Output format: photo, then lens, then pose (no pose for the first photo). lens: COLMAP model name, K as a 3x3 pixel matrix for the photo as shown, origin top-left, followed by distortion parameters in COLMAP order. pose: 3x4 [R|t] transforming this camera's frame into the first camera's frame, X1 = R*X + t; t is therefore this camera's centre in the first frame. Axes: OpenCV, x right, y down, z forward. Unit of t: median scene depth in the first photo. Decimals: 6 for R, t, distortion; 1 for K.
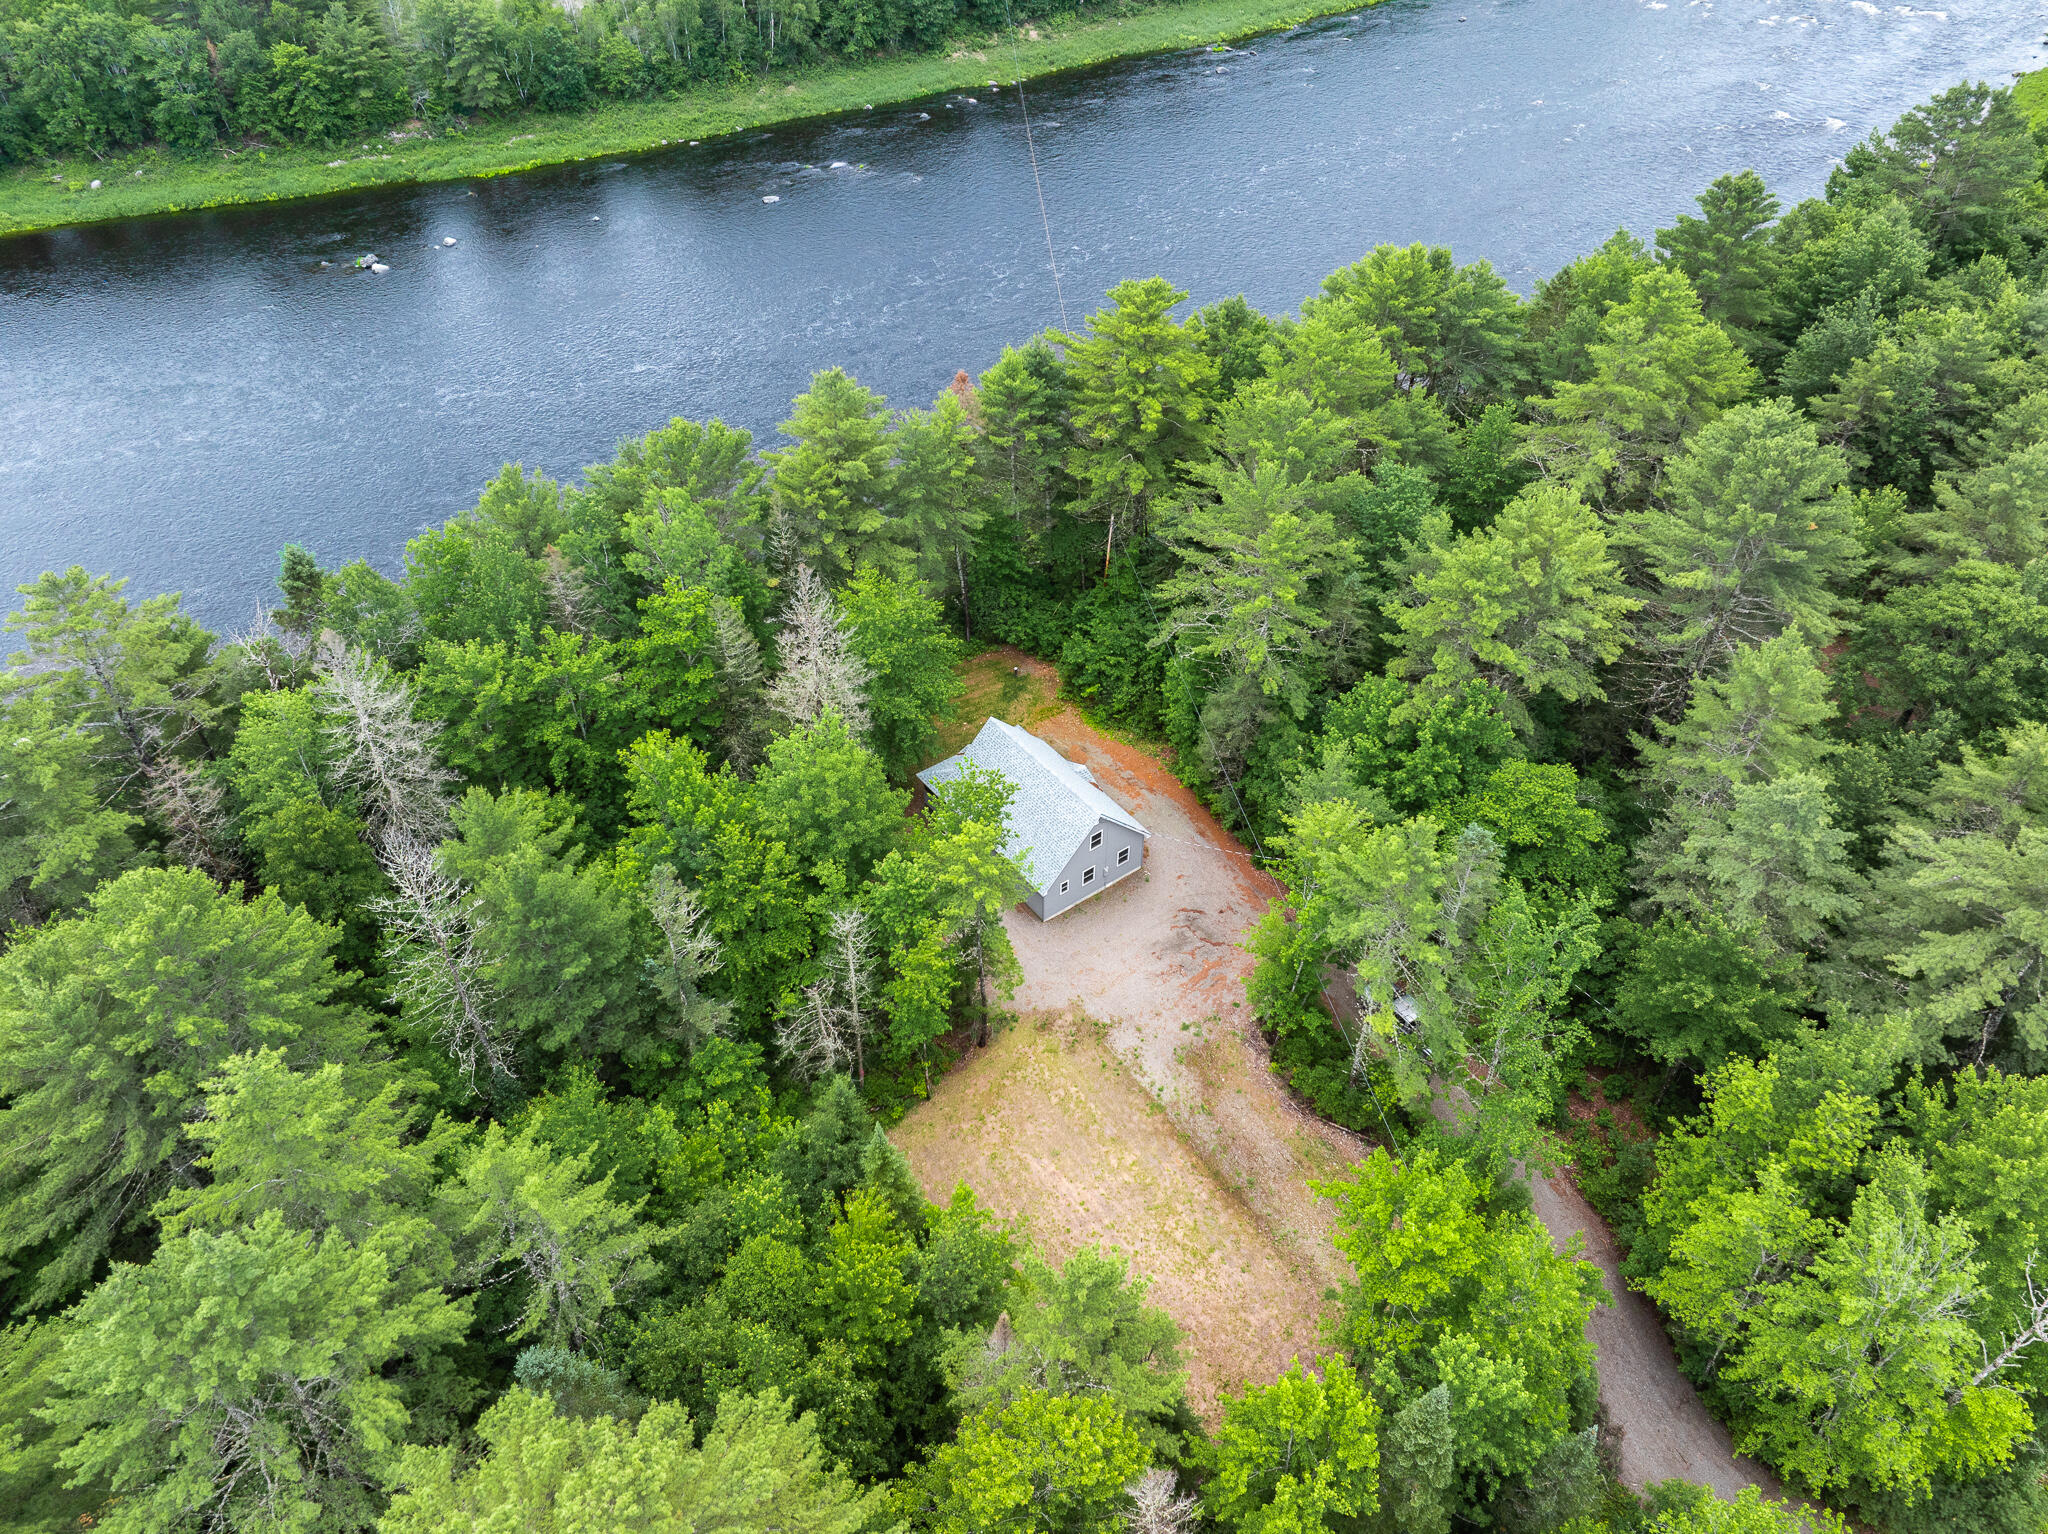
lens RADIAL K [[1444.1, 0, 1024.0], [0, 1444.1, 767.0], [0, 0, 1]] dist [-0.064520, 0.047329]
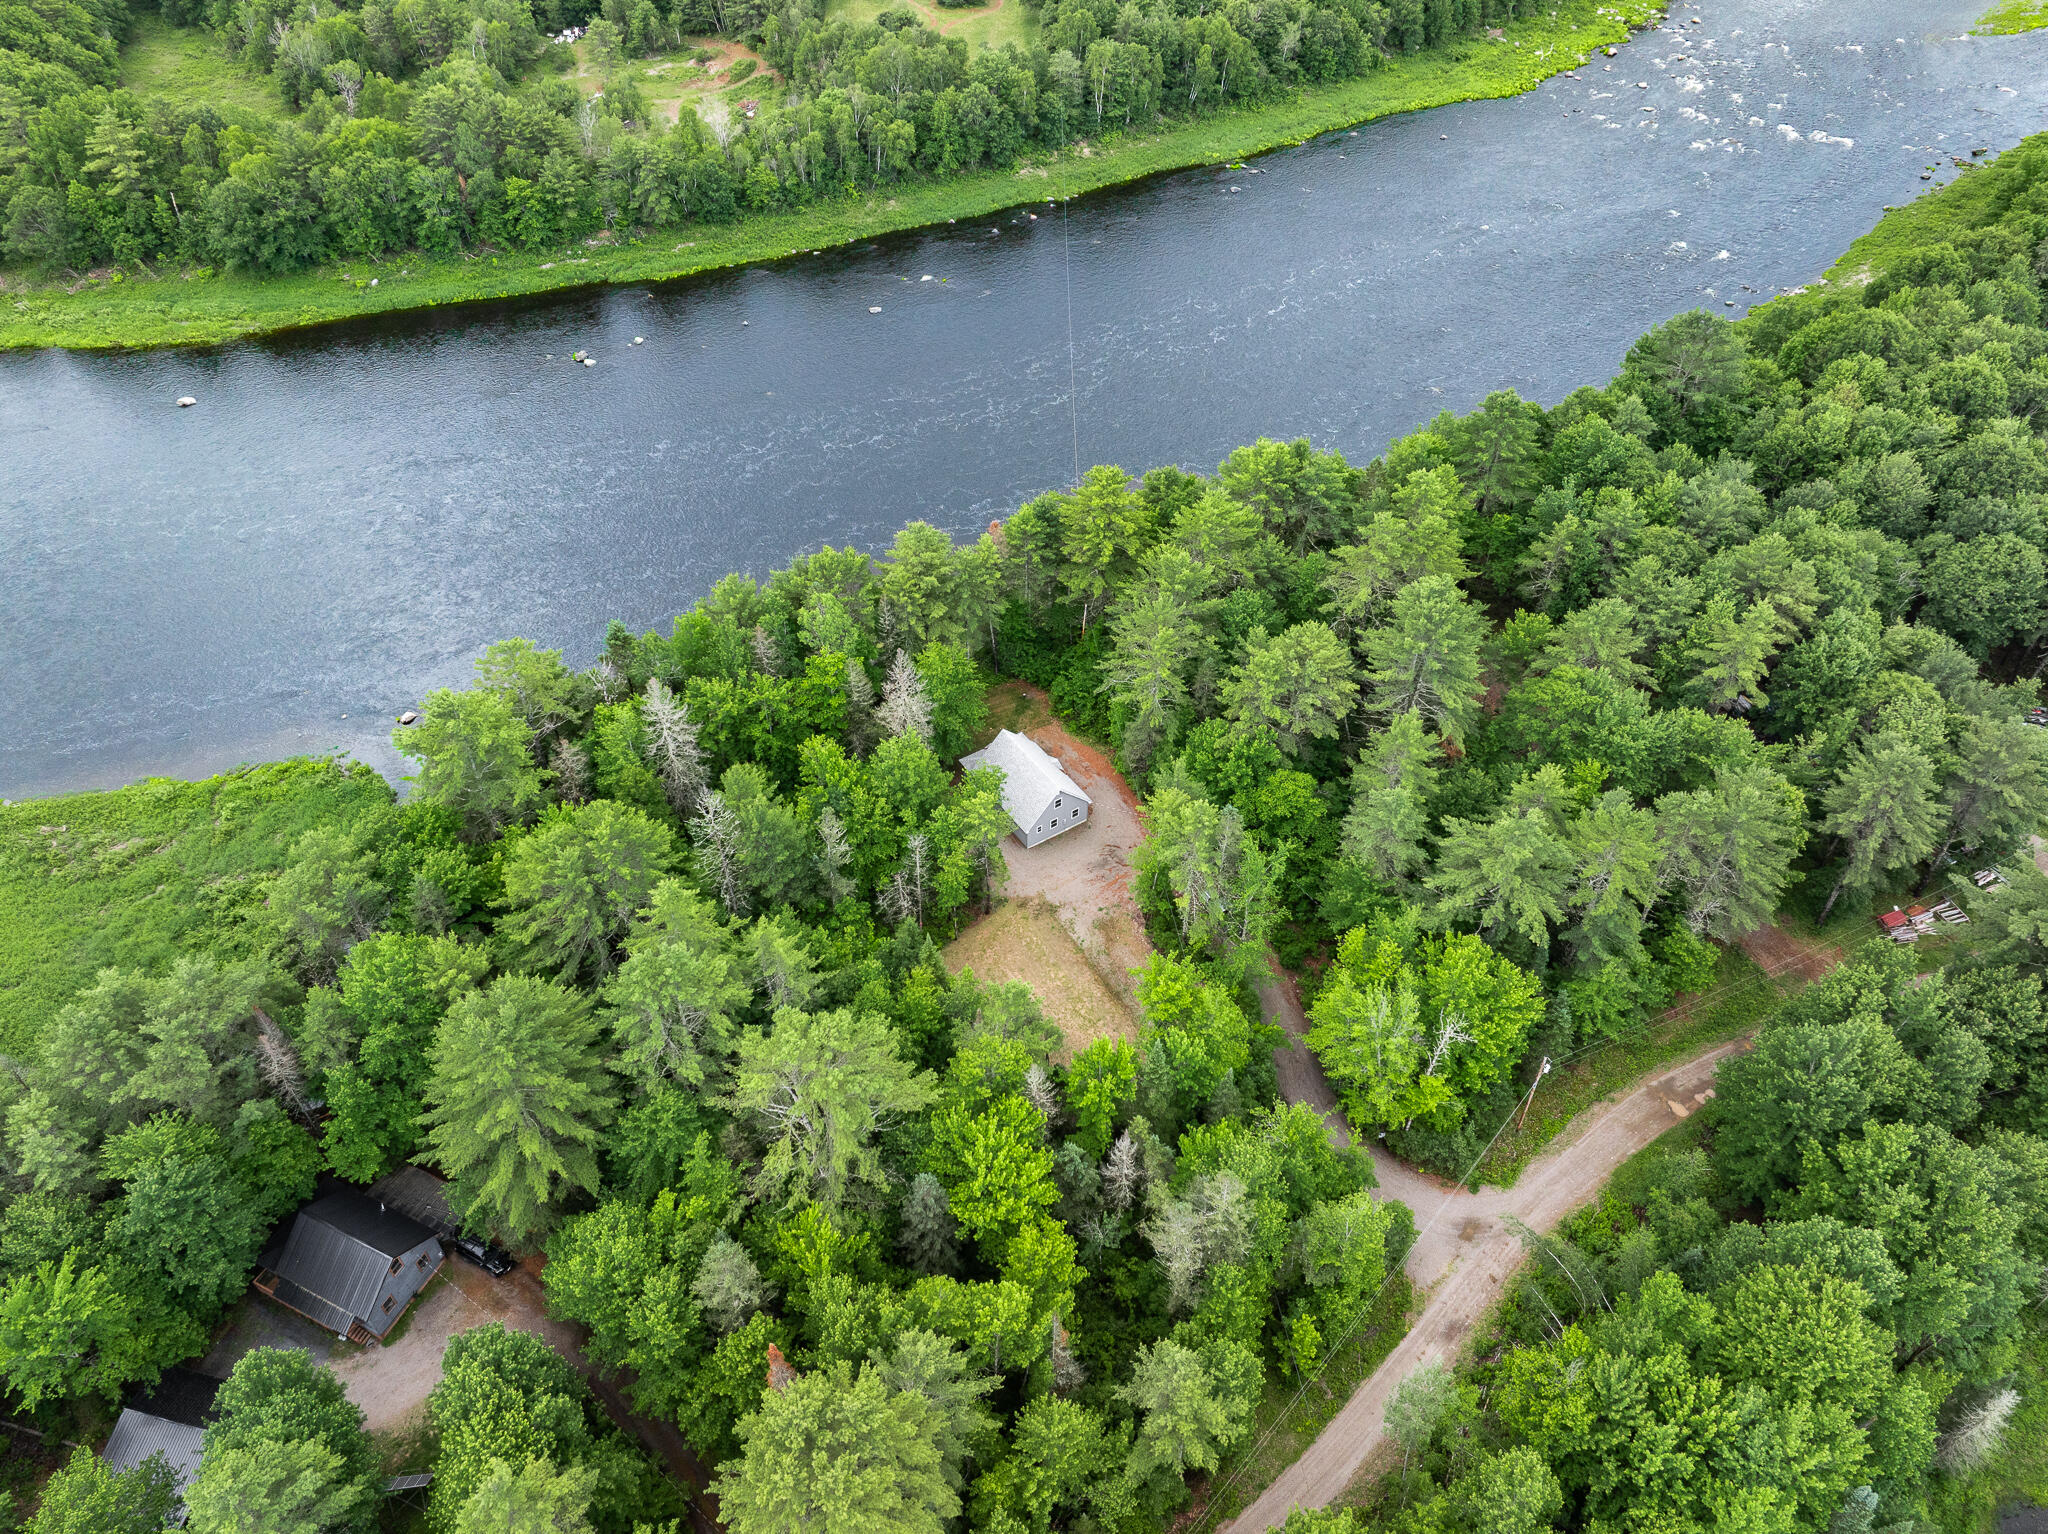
lens RADIAL K [[1444.1, 0, 1024.0], [0, 1444.1, 767.0], [0, 0, 1]] dist [-0.064520, 0.047329]
pose [[0.998167, 0.041214, -0.044322, 0.087751], [-0.039722, 0.998631, 0.034037, -0.053869], [0.045664, -0.032214, 0.998437, -0.787342]]
